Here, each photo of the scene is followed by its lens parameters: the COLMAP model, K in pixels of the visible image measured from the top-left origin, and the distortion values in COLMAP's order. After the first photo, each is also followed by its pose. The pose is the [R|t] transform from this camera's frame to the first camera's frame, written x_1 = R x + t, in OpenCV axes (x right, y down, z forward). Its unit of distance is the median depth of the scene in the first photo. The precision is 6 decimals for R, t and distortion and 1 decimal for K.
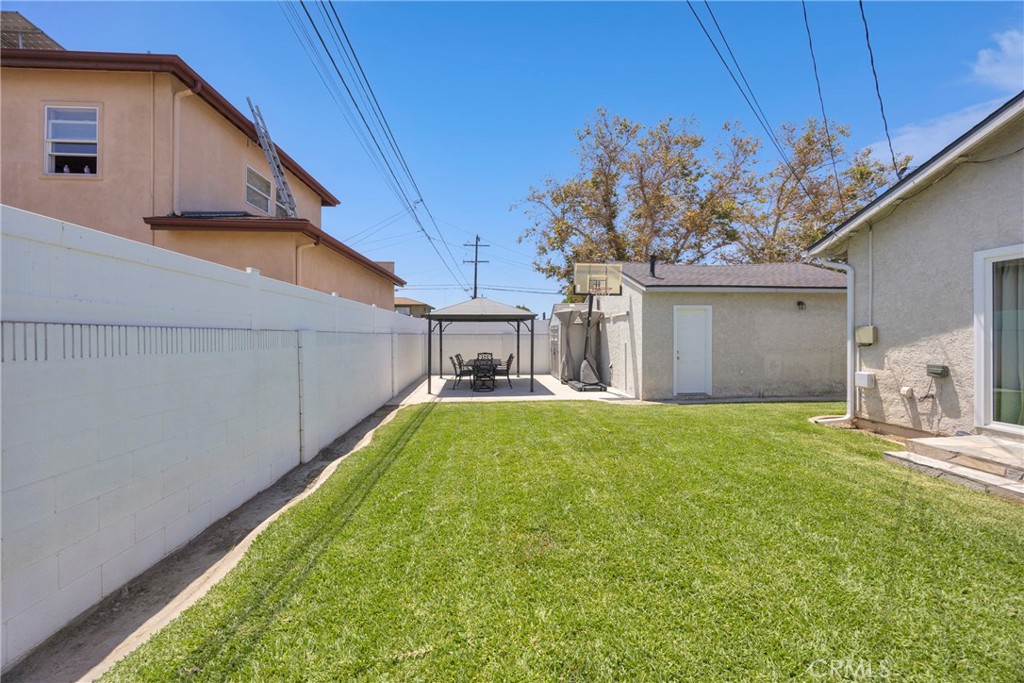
lens RADIAL K [[387.8, 0, 506.9], [0, 387.8, 334.7], [0, 0, 1]] dist [-0.001963, -0.000111]
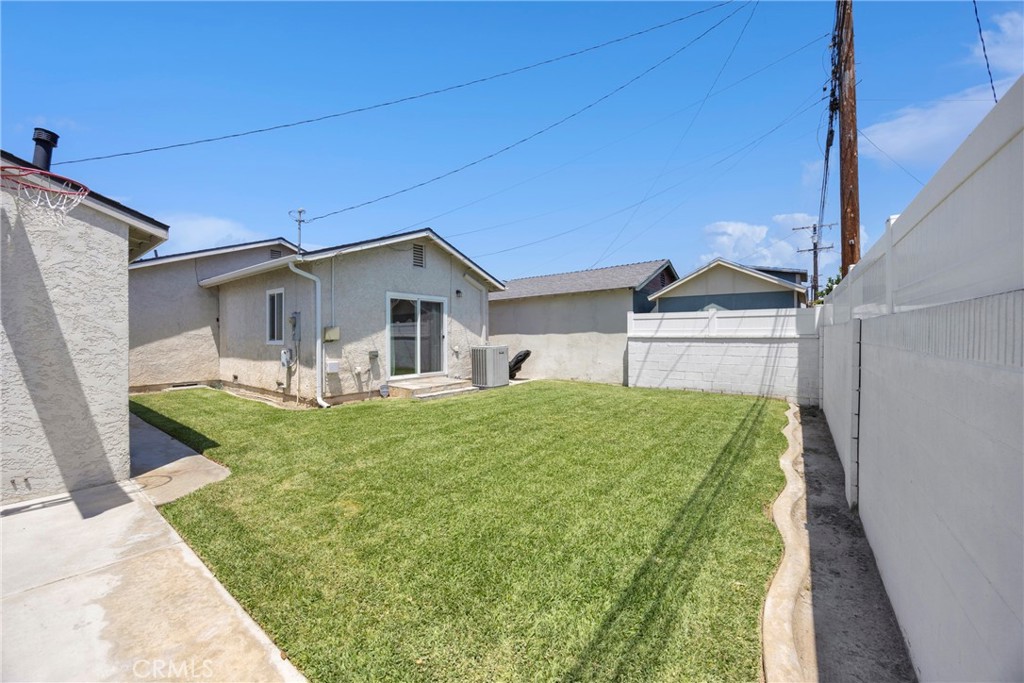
lens RADIAL K [[387.8, 0, 506.9], [0, 387.8, 334.7], [0, 0, 1]] dist [-0.001963, -0.000111]
pose [[-0.766750, -0.000480, 0.641946, -0.443633], [-0.002890, 0.999992, -0.002704, 0.006353], [-0.641939, -0.003929, -0.766745, 1.837617]]
